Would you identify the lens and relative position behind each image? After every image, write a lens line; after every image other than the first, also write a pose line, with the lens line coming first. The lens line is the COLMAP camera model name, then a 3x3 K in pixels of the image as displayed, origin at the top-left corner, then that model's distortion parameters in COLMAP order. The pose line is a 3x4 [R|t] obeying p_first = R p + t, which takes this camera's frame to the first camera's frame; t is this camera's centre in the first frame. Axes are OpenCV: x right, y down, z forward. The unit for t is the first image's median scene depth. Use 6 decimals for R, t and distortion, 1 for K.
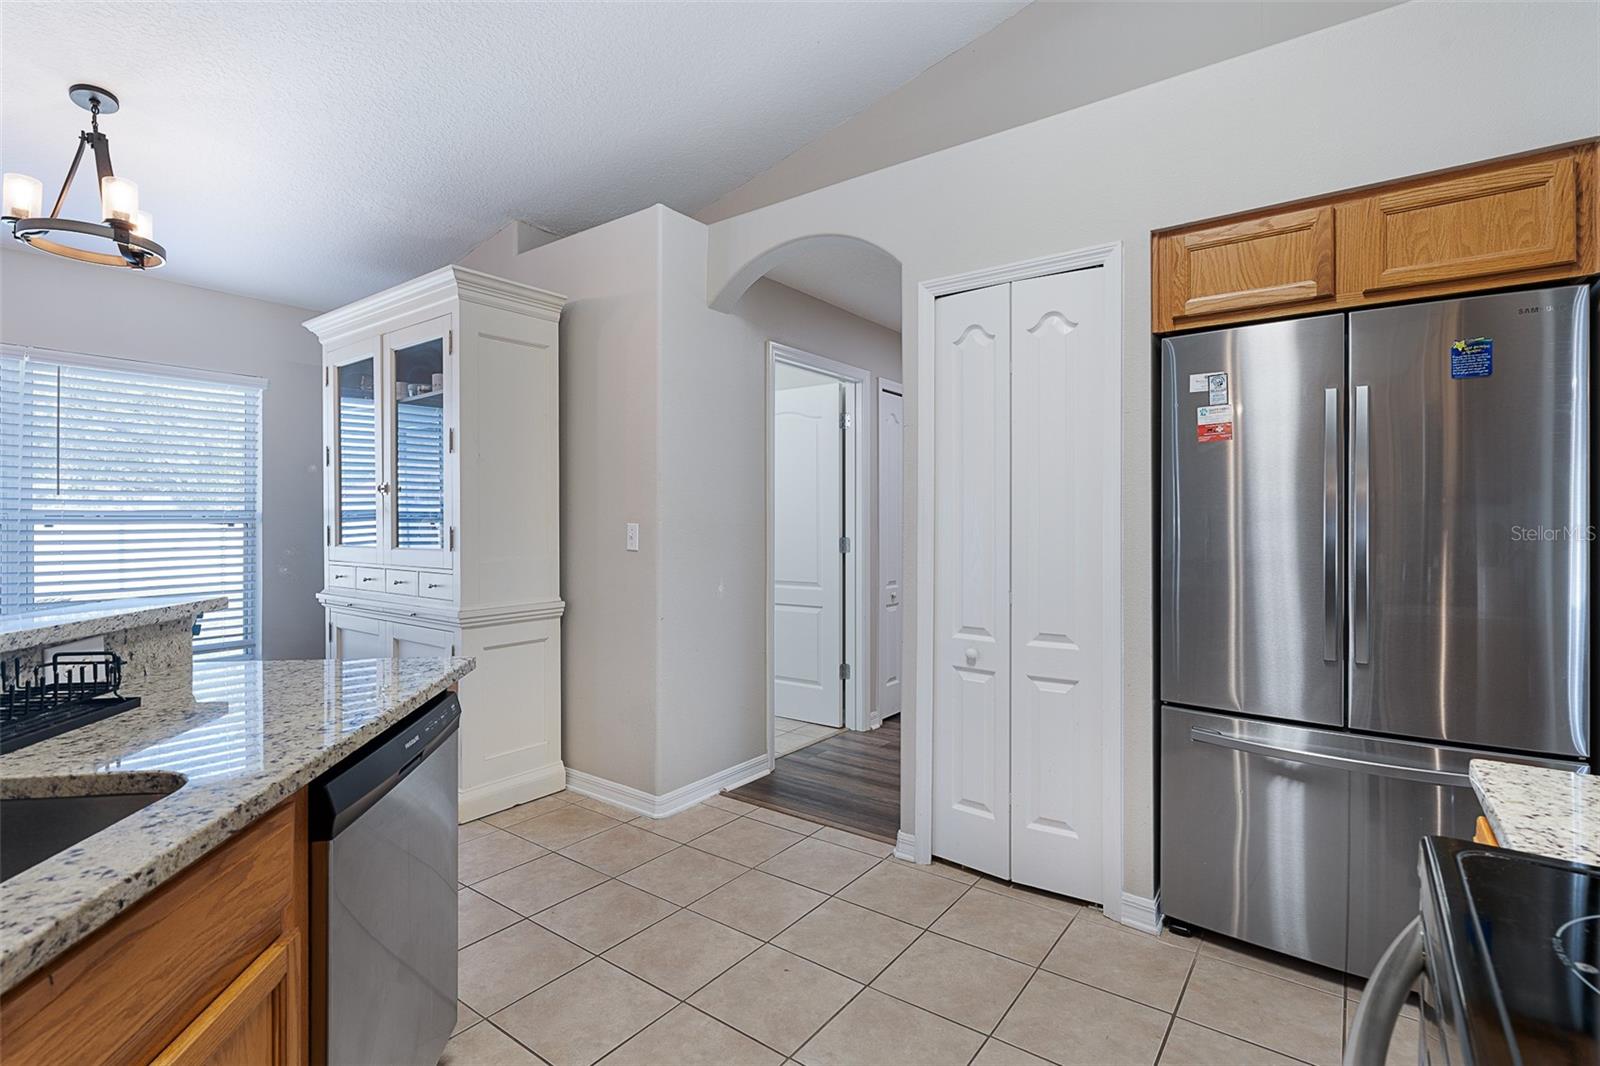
lens RADIAL K [[756.0, 0, 797.7], [0, 756.0, 523.6], [0, 0, 1]] dist [-0.003139, -0.000172]
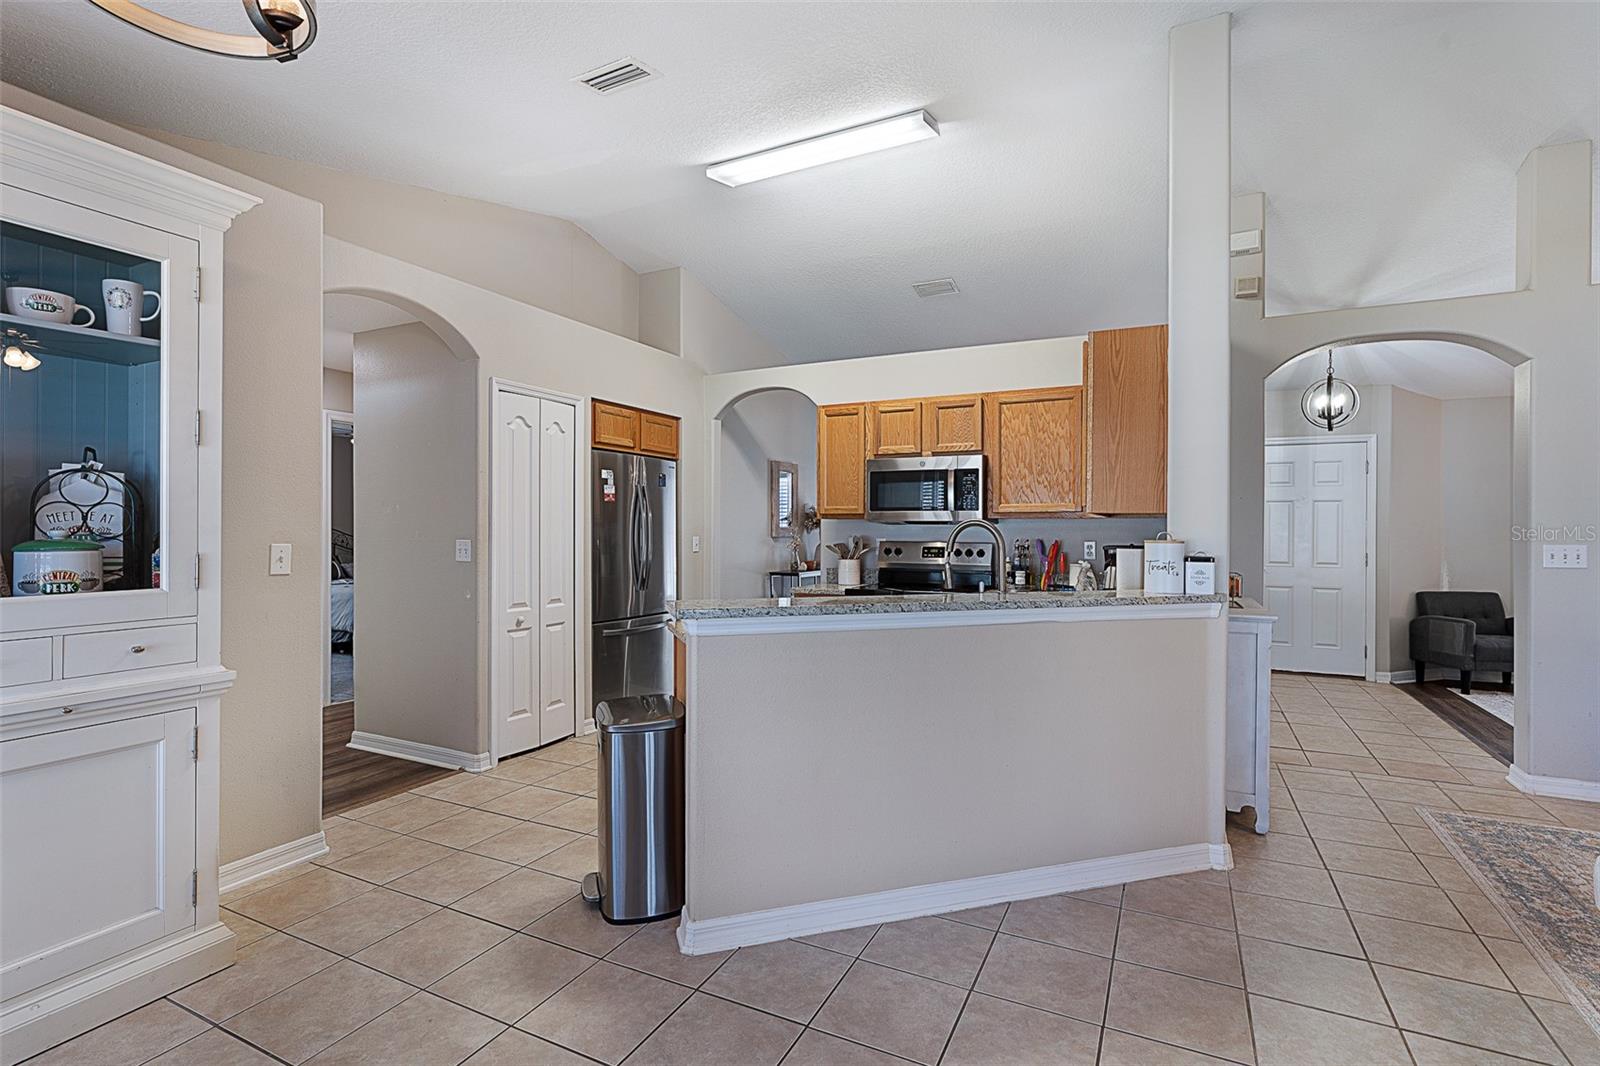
lens RADIAL K [[753.9, 0, 798.6], [0, 753.9, 531.1], [0, 0, 1]] dist [-0.000846, 0.000403]
pose [[-0.174902, -0.002553, 0.984583, -1.402226], [0.000738, 0.999996, 0.002724, -0.019585], [-0.984586, 0.001203, -0.174900, 0.665077]]
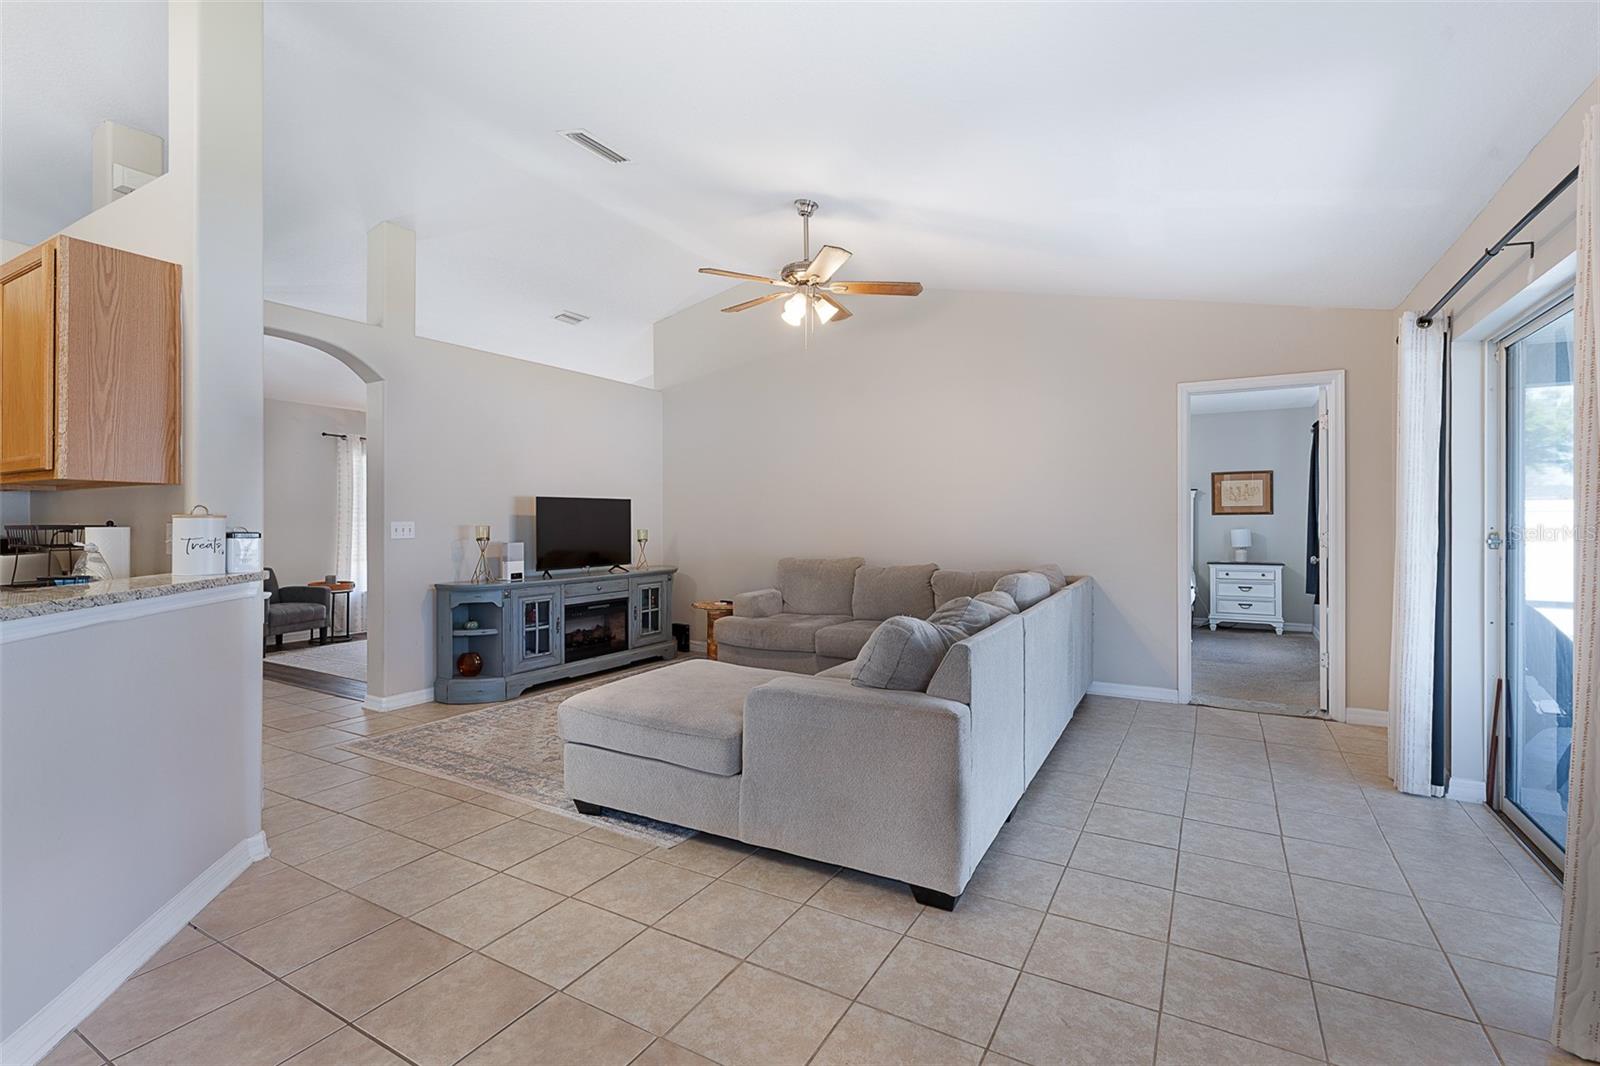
lens RADIAL K [[724.4, 0, 805.1], [0, 724.4, 520.4], [0, 0, 1]] dist [-0.006181, -0.000217]
pose [[-0.992736, 0.000091, -0.120314, -1.078780], [-0.000317, 0.999994, 0.003376, 0.000474], [0.120314, 0.003390, -0.992730, 0.940993]]
